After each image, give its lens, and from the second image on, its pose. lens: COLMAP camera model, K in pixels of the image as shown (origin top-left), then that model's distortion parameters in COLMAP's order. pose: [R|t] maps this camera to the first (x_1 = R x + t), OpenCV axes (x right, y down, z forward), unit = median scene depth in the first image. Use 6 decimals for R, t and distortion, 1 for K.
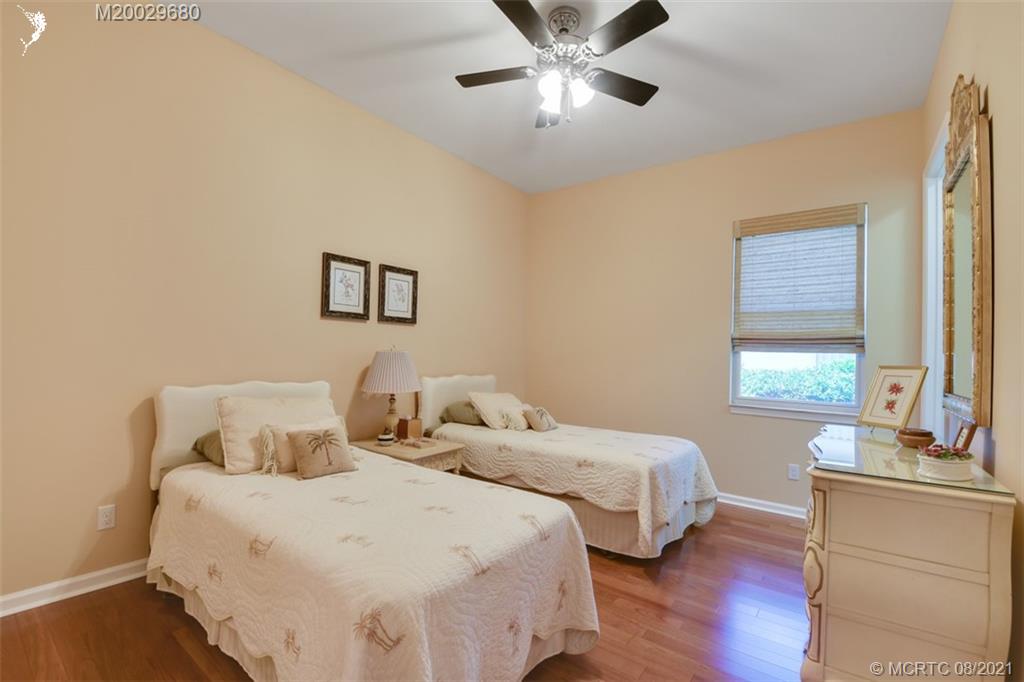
lens RADIAL K [[449.0, 0, 505.3], [0, 449.0, 345.3], [0, 0, 1]] dist [0.001853, -0.013426]
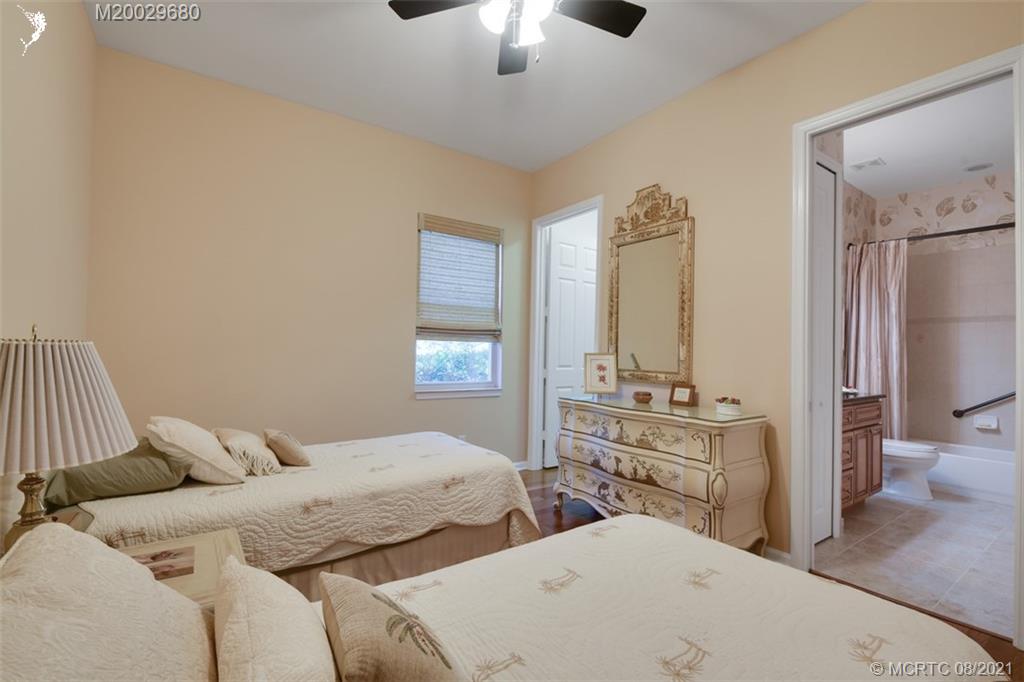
lens RADIAL K [[449.0, 0, 505.3], [0, 449.0, 345.3], [0, 0, 1]] dist [0.001853, -0.013426]
pose [[0.307414, -0.011699, 0.951504, -0.463697], [-0.030515, 0.999289, 0.022146, -0.003154], [-0.951086, -0.035843, 0.306838, 0.556017]]
